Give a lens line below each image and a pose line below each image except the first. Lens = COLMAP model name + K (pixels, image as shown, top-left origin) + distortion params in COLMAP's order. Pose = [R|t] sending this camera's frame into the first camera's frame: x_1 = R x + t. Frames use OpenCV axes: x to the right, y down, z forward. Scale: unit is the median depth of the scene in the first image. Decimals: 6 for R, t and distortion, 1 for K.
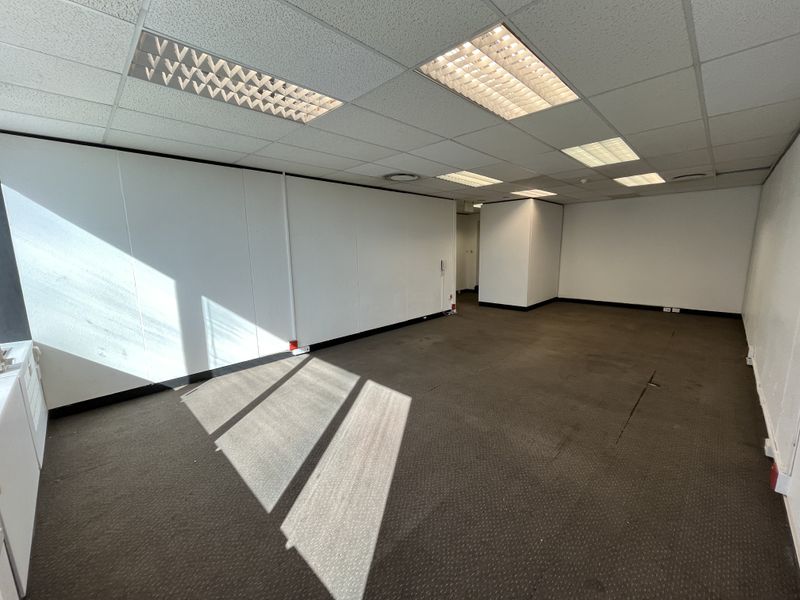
lens RADIAL K [[324.0, 0, 398.2], [0, 324.0, 301.1], [0, 0, 1]] dist [-0.000508, 0.000094]
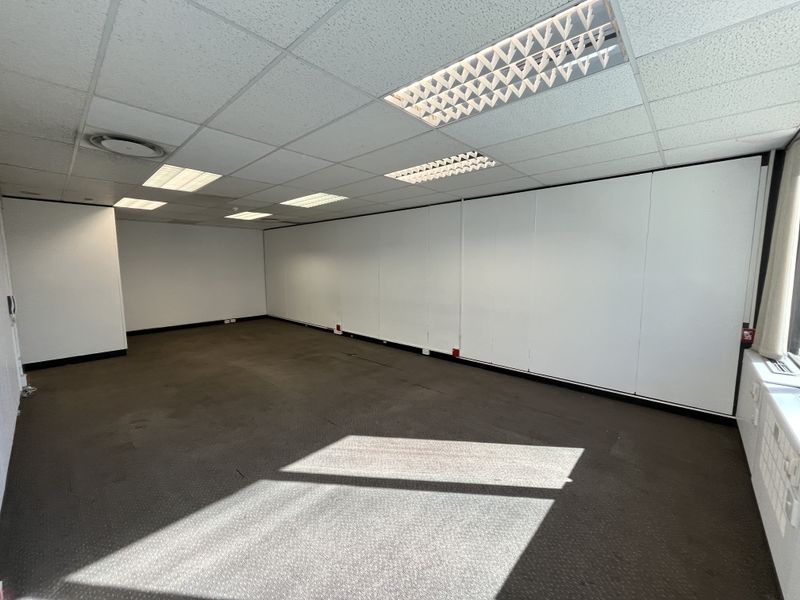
lens RADIAL K [[322.0, 0, 397.0], [0, 322.0, 300.5], [0, 0, 1]] dist [-0.000563, -0.000011]
pose [[-0.035853, -0.096350, 0.994702, -0.713084], [0.171924, 0.979907, 0.101114, -0.118226], [-0.984458, 0.174639, -0.018567, 0.717672]]
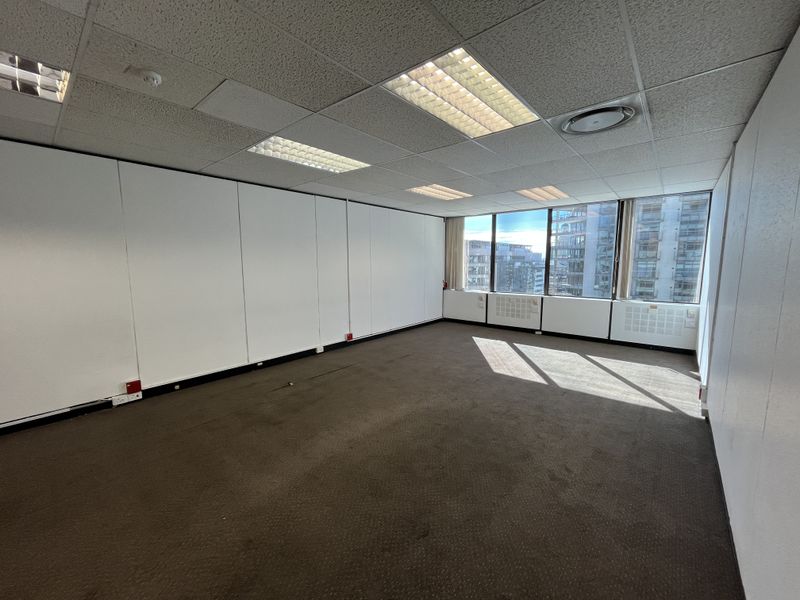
lens RADIAL K [[322.0, 0, 397.0], [0, 322.0, 300.5], [0, 0, 1]] dist [-0.000563, -0.000011]
pose [[-0.997448, 0.027907, -0.065713, 0.451884], [0.007917, 0.957993, 0.286681, -0.314847], [0.070953, 0.285429, -0.955770, 1.875334]]
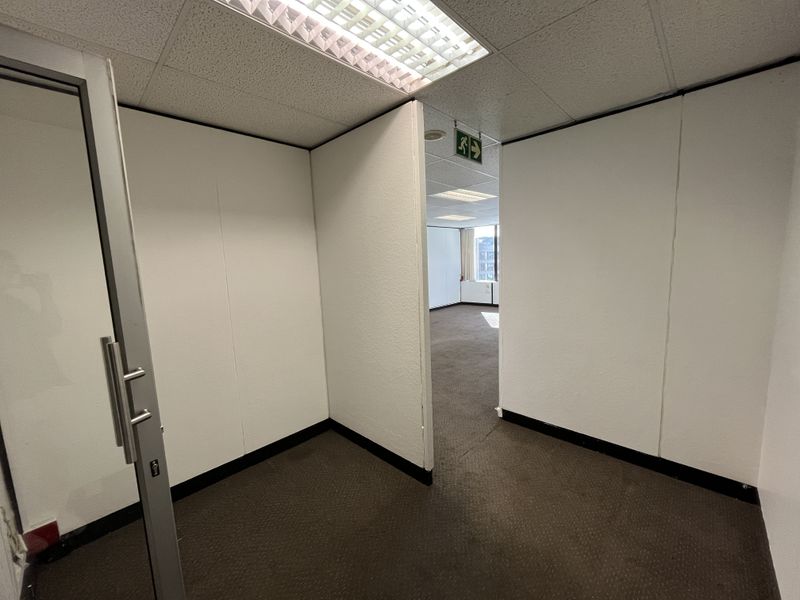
lens RADIAL K [[324.0, 0, 398.2], [0, 324.0, 301.1], [0, 0, 1]] dist [-0.000508, 0.000094]
pose [[-0.998345, 0.057137, -0.006547, 0.587687], [0.052882, 0.956775, 0.285983, -0.456301], [0.022605, 0.285163, -0.958212, 2.639046]]
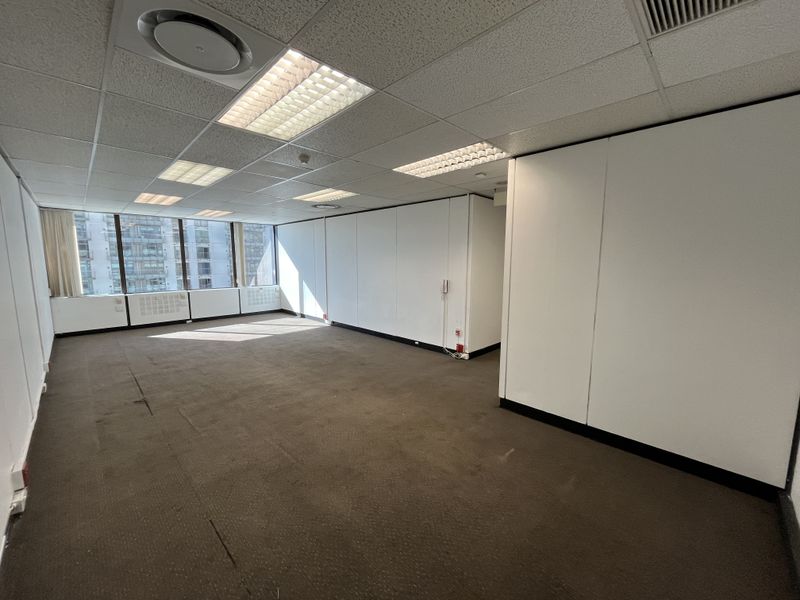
lens RADIAL K [[322.0, 0, 397.0], [0, 322.0, 300.5], [0, 0, 1]] dist [-0.000563, -0.000011]
pose [[-0.005970, 0.142225, -0.989816, 1.612274], [-0.168409, 0.975553, 0.141191, -0.302214], [0.985699, 0.167537, 0.018128, 1.598876]]
